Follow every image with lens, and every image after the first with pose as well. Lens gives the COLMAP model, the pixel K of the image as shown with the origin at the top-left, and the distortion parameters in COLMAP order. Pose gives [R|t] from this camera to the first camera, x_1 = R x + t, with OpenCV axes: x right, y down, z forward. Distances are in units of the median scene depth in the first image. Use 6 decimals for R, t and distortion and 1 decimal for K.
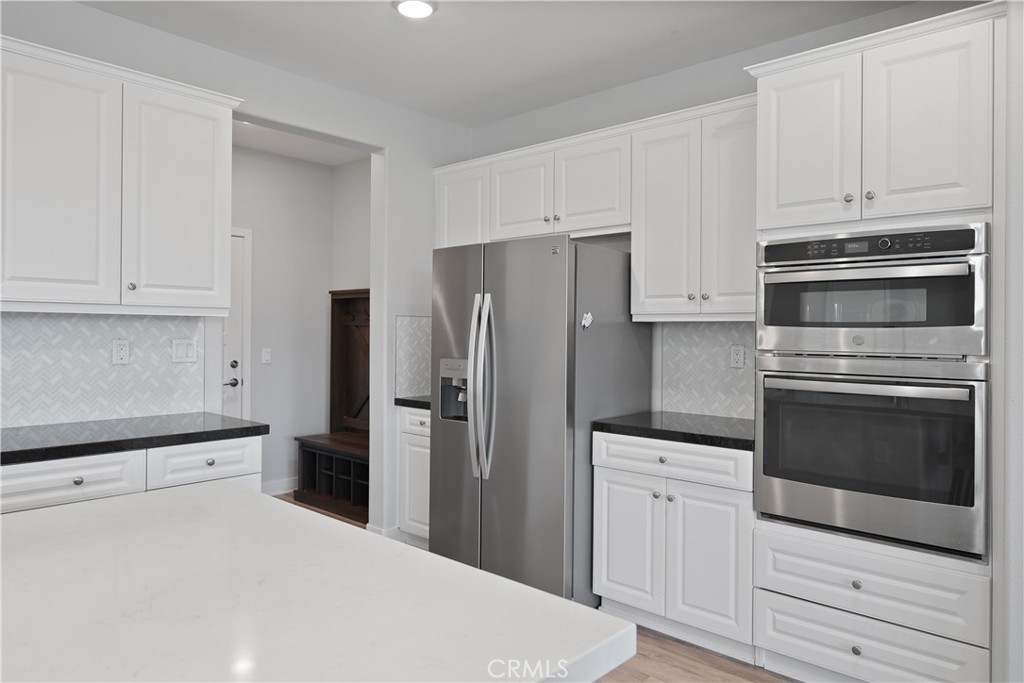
lens RADIAL K [[674.2, 0, 512.1], [0, 674.2, 328.6], [0, 0, 1]] dist [0.006148, 0.001998]
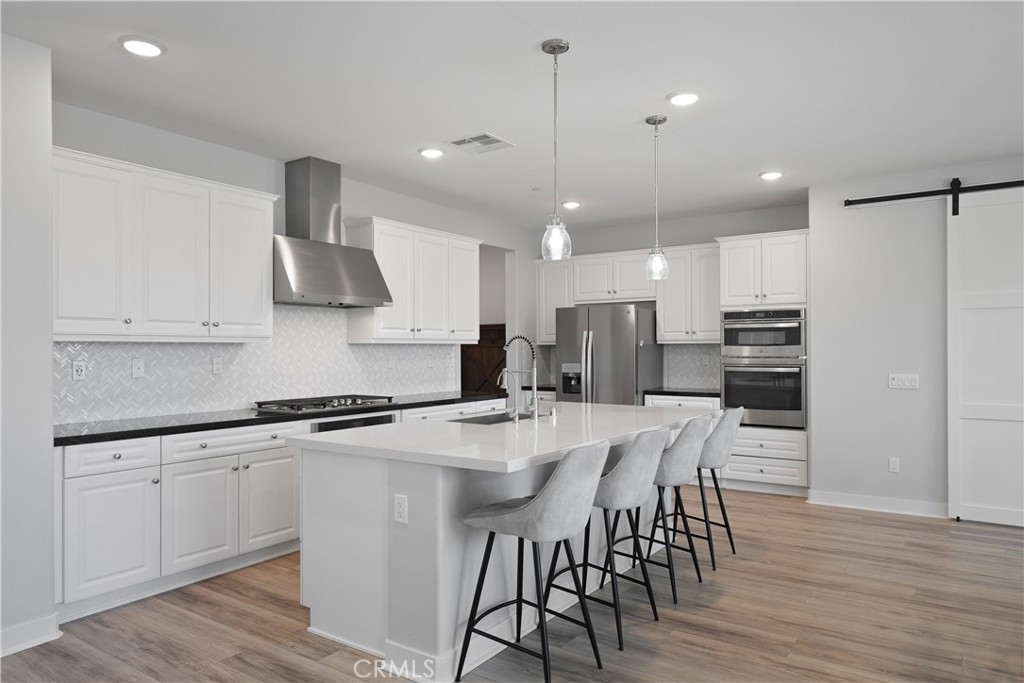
lens RADIAL K [[659.4, 0, 516.3], [0, 659.4, 344.0], [0, 0, 1]] dist [-0.002245, -0.000041]
pose [[0.989693, -0.011216, 0.142765, -0.682218], [0.011613, 0.999931, -0.001946, -0.013358], [-0.142734, 0.003584, 0.989755, -1.200244]]
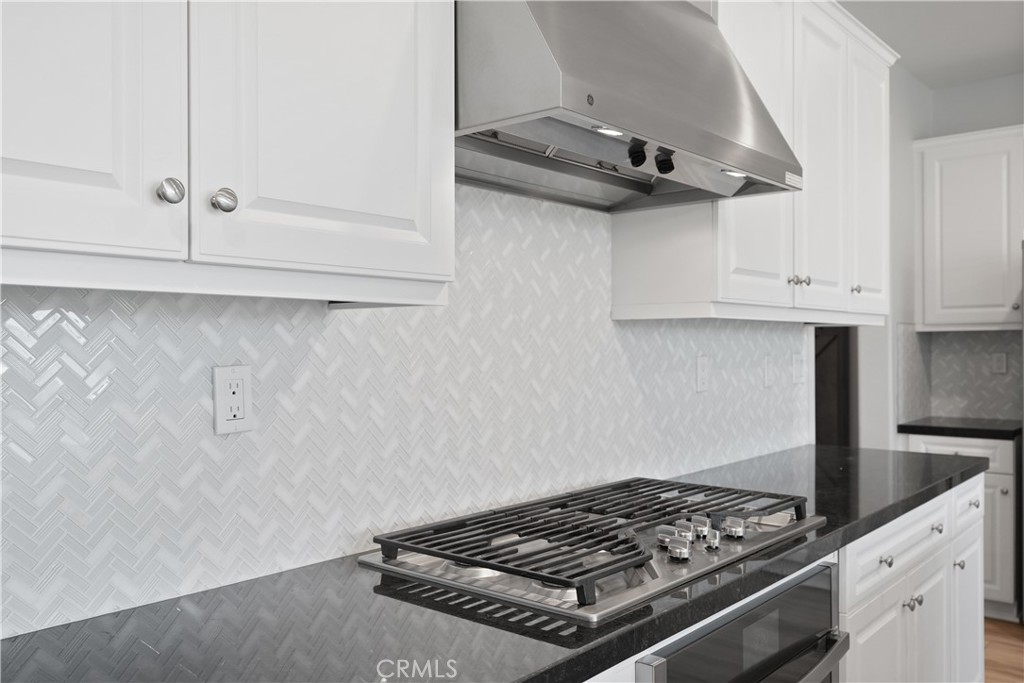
lens RADIAL K [[834.6, 0, 512.0], [0, 834.6, 341.5], [0, 0, 1]] dist [-0.001662, -0.000731]
pose [[0.999307, -0.014596, 0.034236, -1.032588], [0.014626, 0.999893, -0.000640, -0.004024], [-0.034223, 0.001140, 0.999414, 0.018145]]
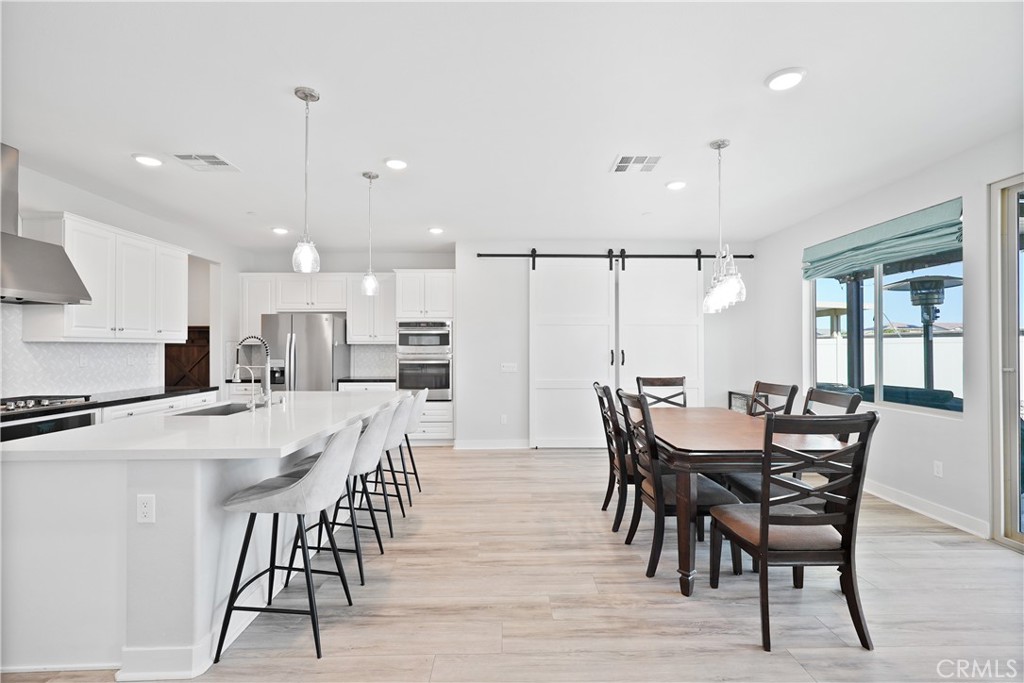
lens RADIAL K [[457.4, 0, 514.7], [0, 457.4, 342.4], [0, 0, 1]] dist [-0.015595, 0.009206]
pose [[0.722207, -0.002554, 0.691672, -0.786949], [0.005648, 0.999982, -0.002205, -0.011868], [-0.691654, 0.005499, 0.722208, -1.058943]]
